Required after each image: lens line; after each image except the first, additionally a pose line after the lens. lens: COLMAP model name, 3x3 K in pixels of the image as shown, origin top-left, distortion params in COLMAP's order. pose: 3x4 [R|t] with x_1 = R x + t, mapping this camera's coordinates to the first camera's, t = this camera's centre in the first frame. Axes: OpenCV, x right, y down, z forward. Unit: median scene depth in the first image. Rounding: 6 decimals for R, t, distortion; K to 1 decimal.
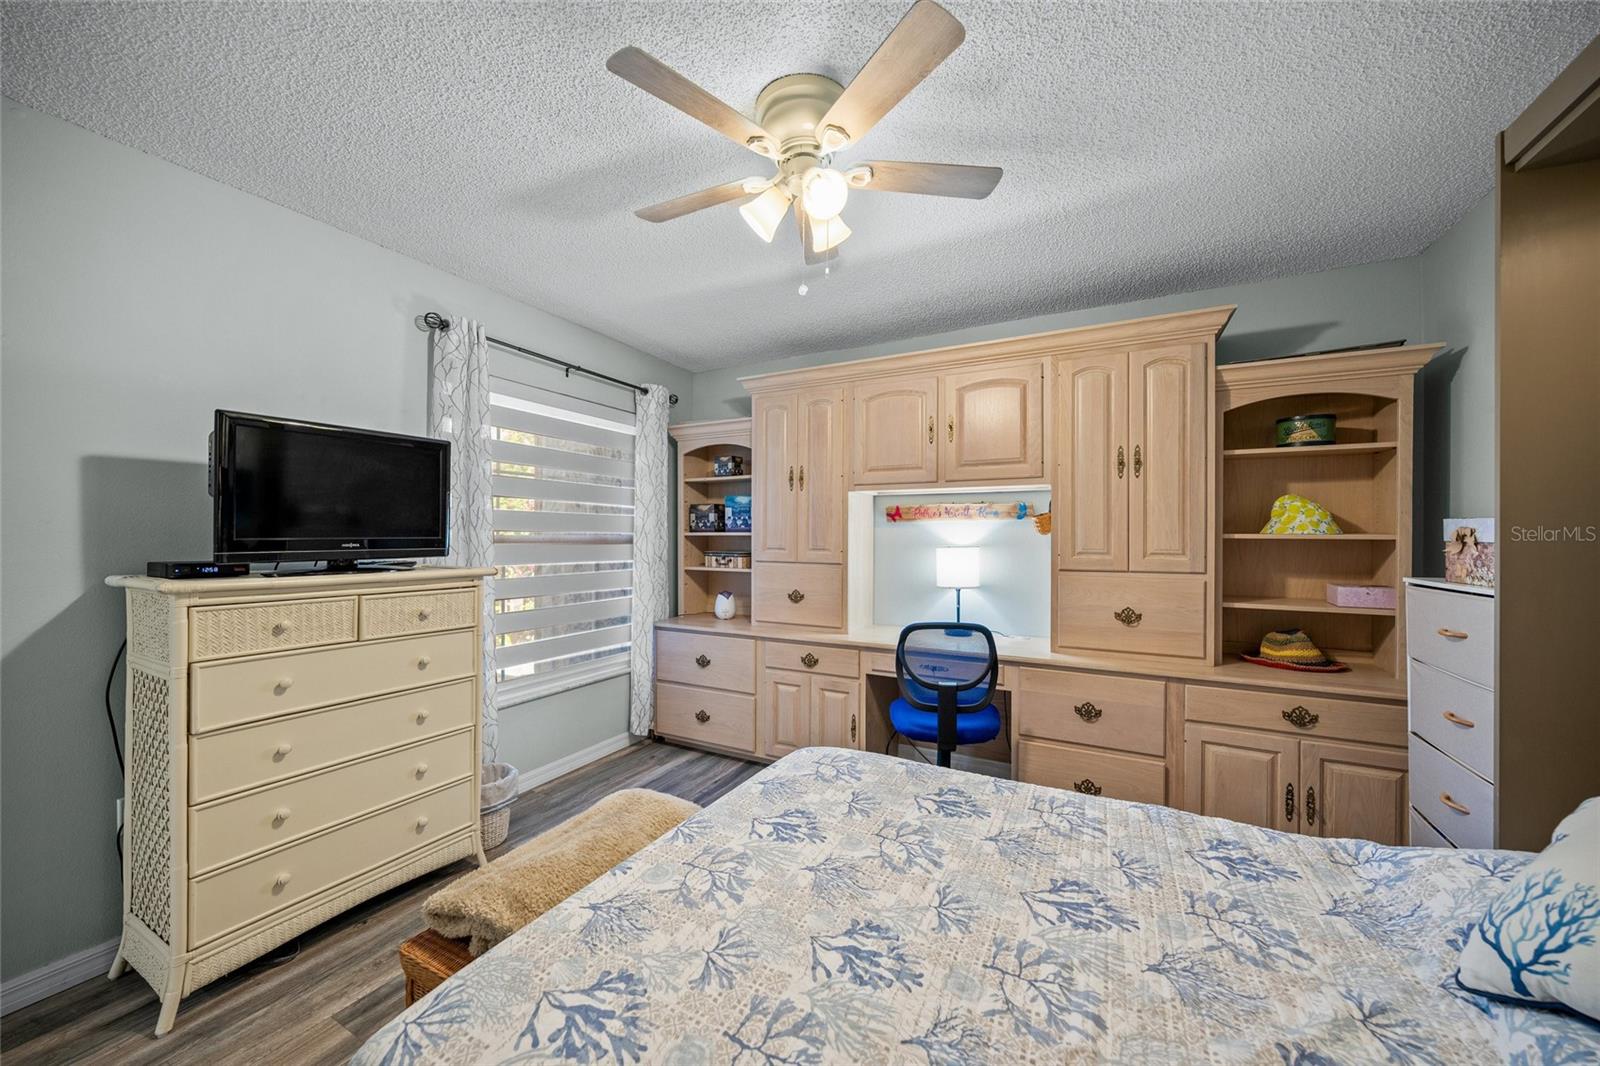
lens RADIAL K [[586.1, 0, 800.0], [0, 586.1, 533.0], [0, 0, 1]] dist [0.001592, -0.000161]
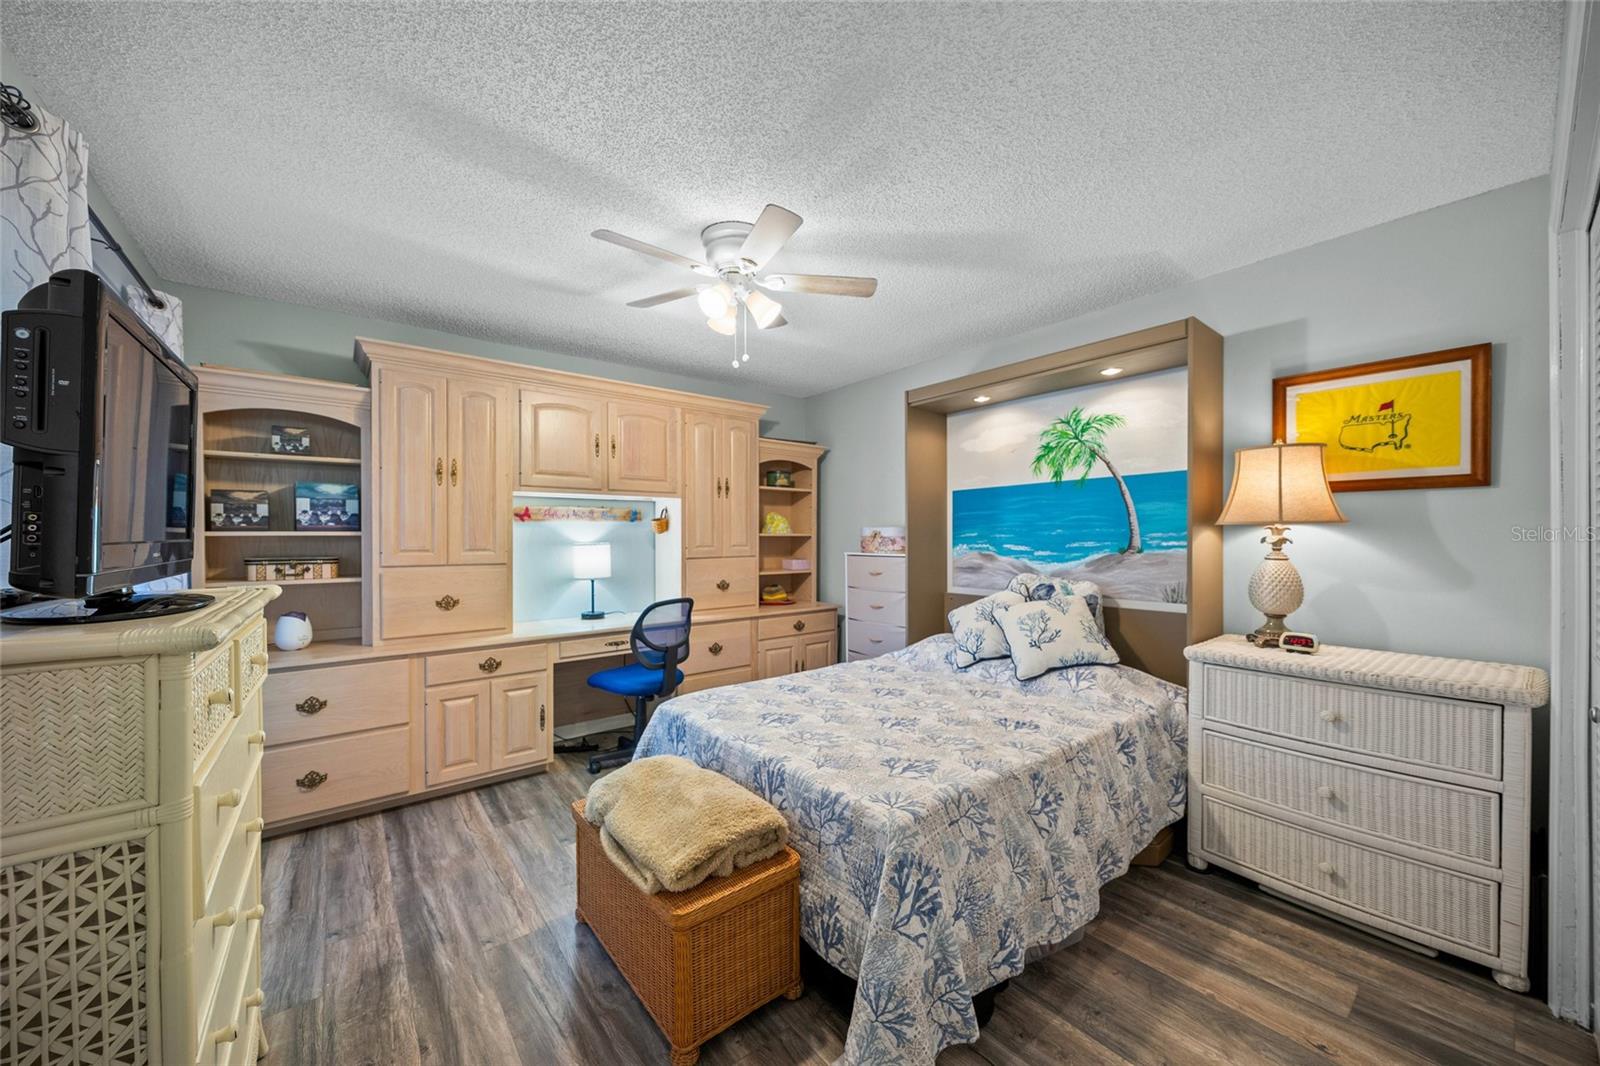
lens RADIAL K [[586.1, 0, 800.0], [0, 586.1, 533.0], [0, 0, 1]] dist [0.001592, -0.000161]
pose [[0.390804, 0.001608, 0.920473, -0.659595], [0.000524, 0.999998, -0.001970, 0.003178], [-0.920474, 0.001252, 0.390802, 0.154007]]
